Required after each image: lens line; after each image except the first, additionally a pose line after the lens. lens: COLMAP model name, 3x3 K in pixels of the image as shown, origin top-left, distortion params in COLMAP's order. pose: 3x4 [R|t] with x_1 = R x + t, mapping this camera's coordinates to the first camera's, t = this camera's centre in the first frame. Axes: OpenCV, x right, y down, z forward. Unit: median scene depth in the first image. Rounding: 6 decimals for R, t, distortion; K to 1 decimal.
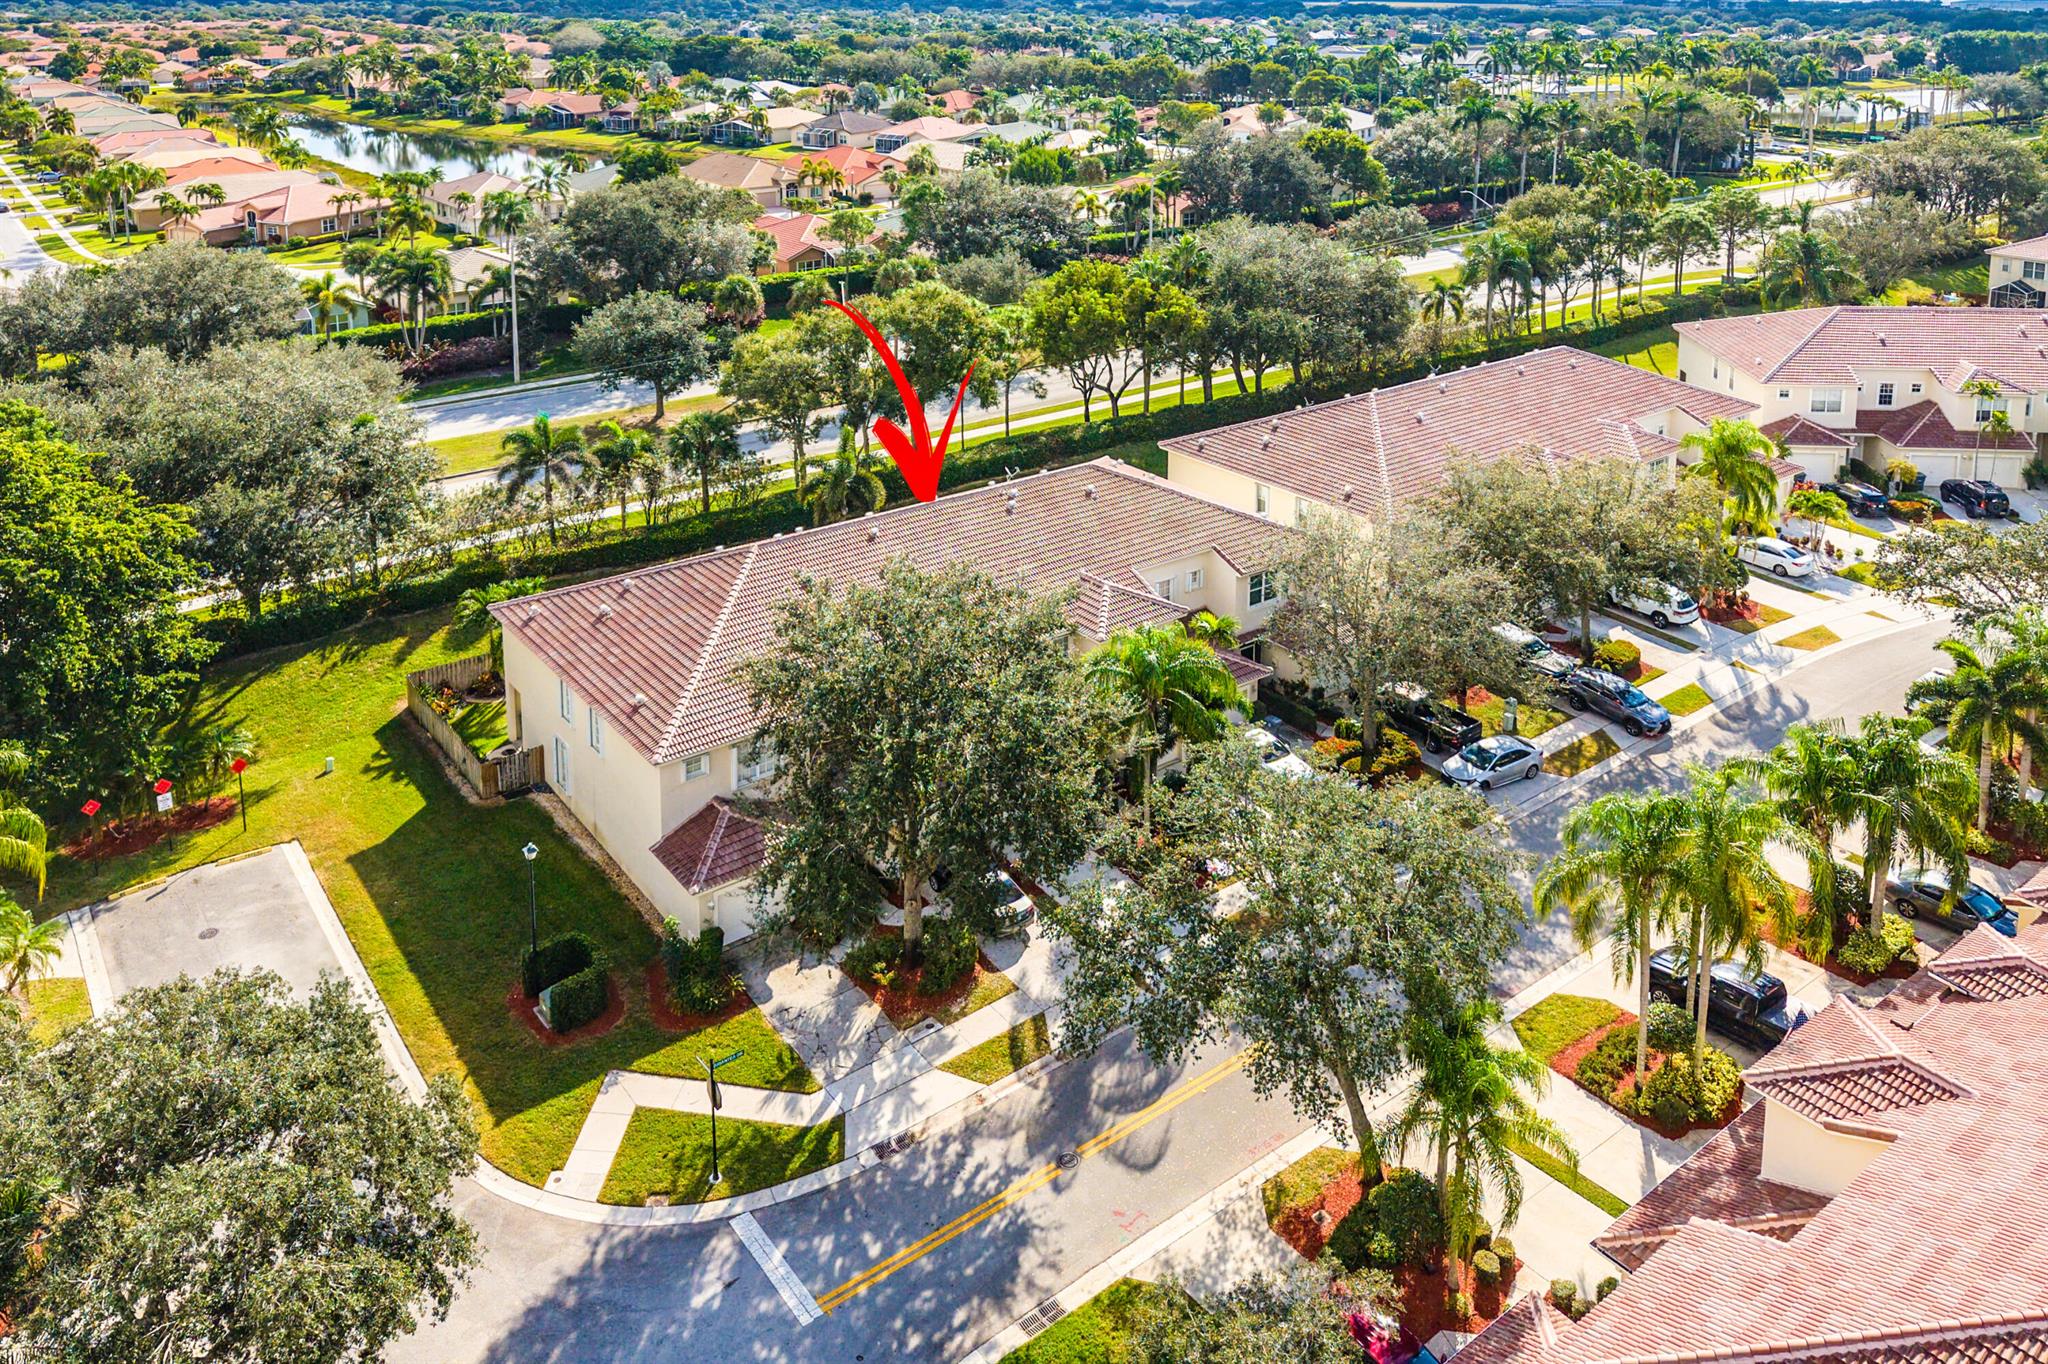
lens RADIAL K [[1365.0, 0, 1024.0], [0, 1365.0, 682.0], [0, 0, 1]] dist [-0.002335, 0.003124]
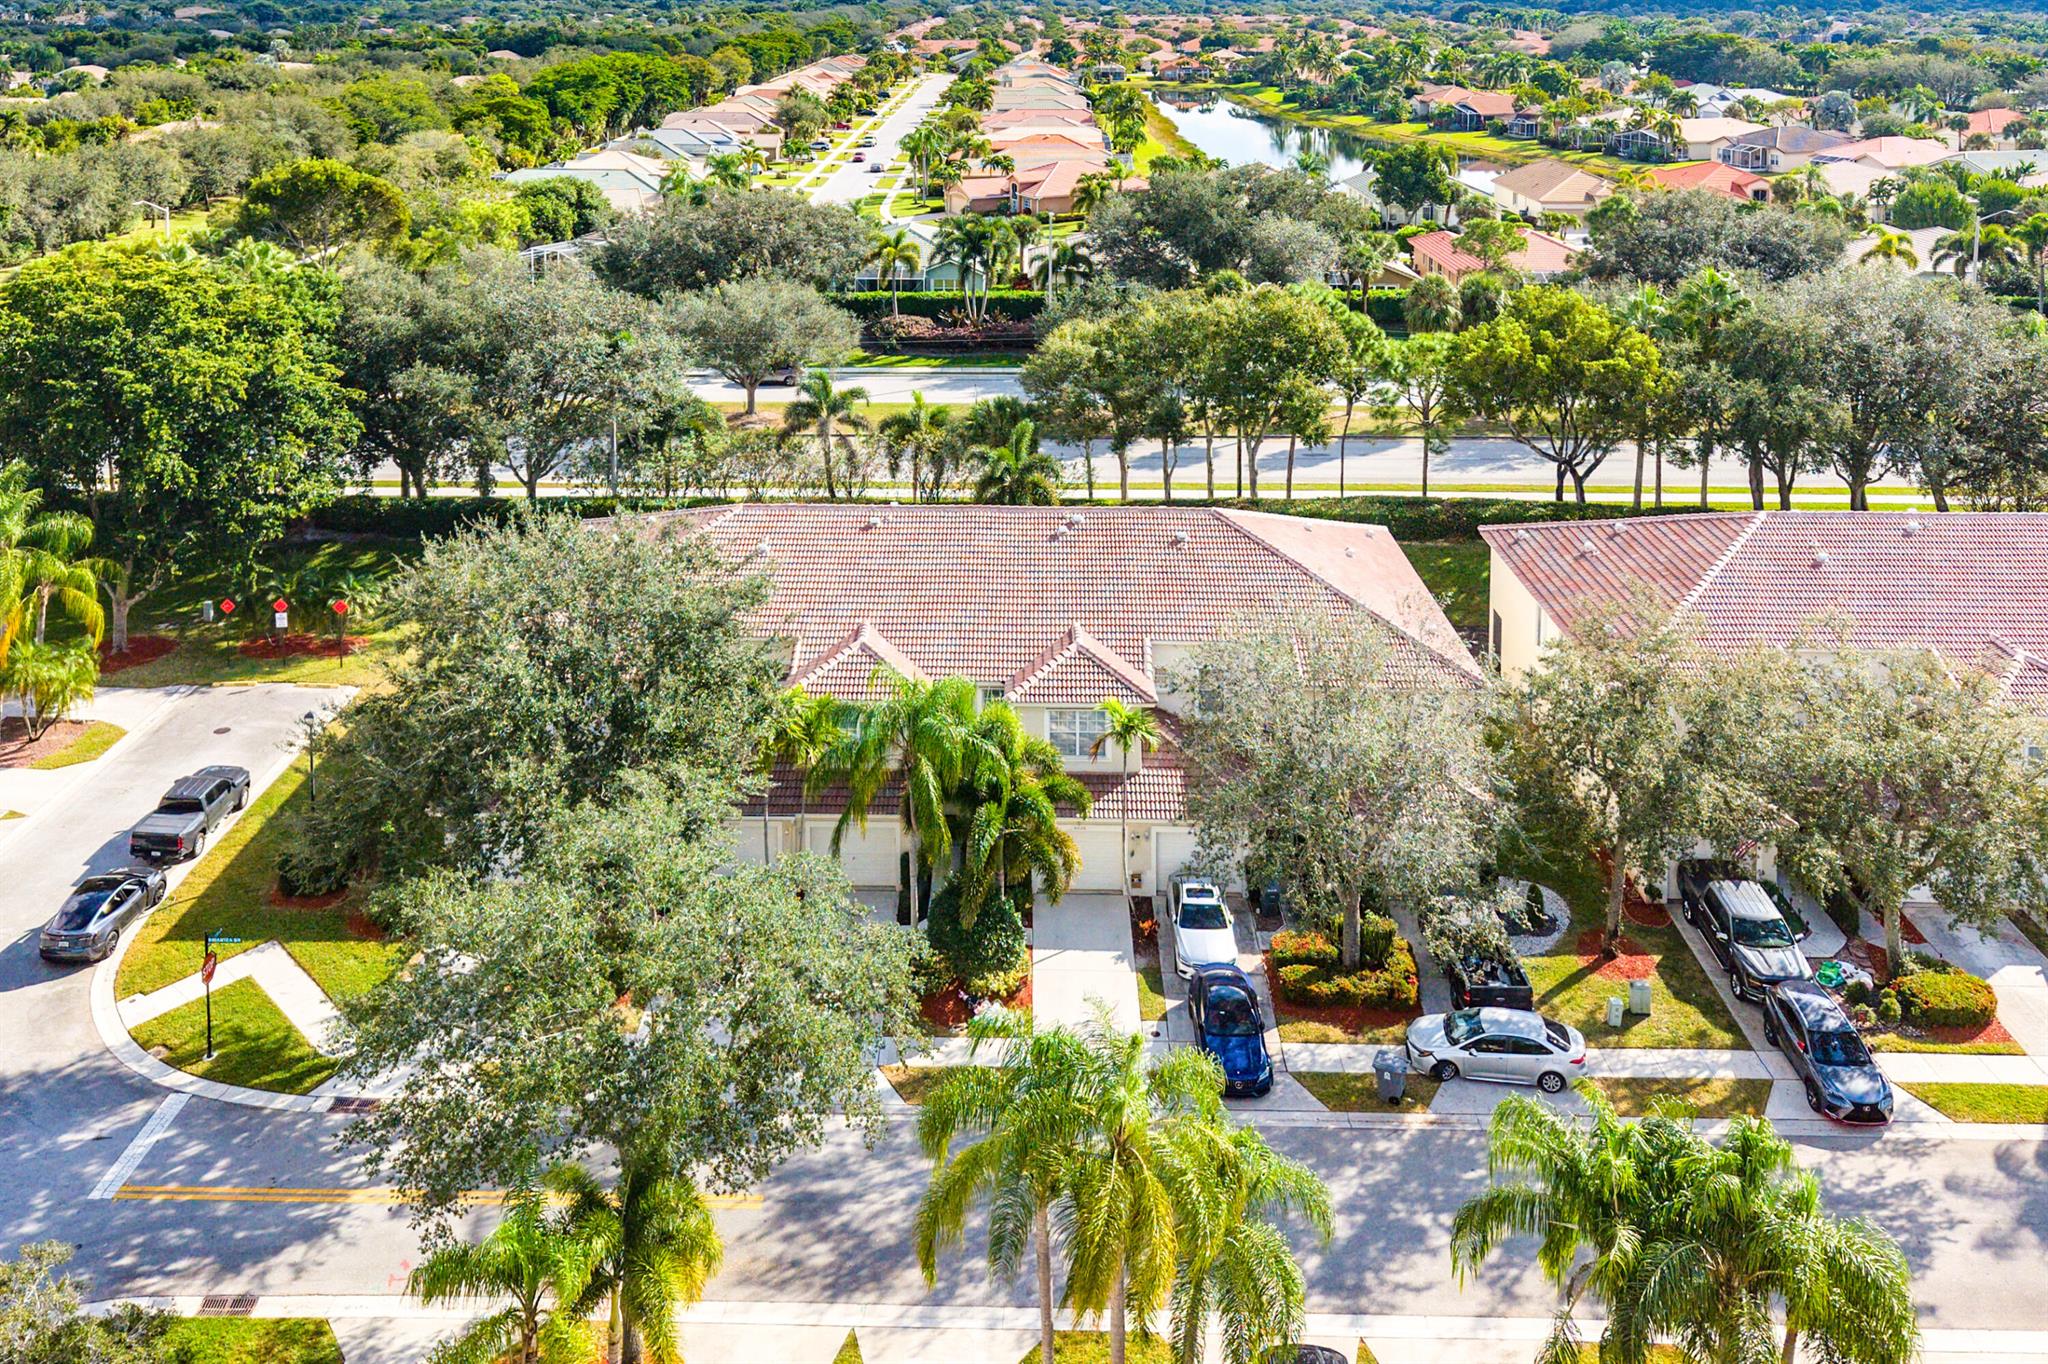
lens RADIAL K [[1593.8, 0, 1024.0], [0, 1593.8, 682.0], [0, 0, 1]] dist [0.014920, 0.006607]
pose [[0.787574, 0.246126, -0.564933, 0.528428], [-0.279885, 0.959628, 0.027895, -0.064064], [0.548991, 0.136147, 0.824665, 0.198643]]
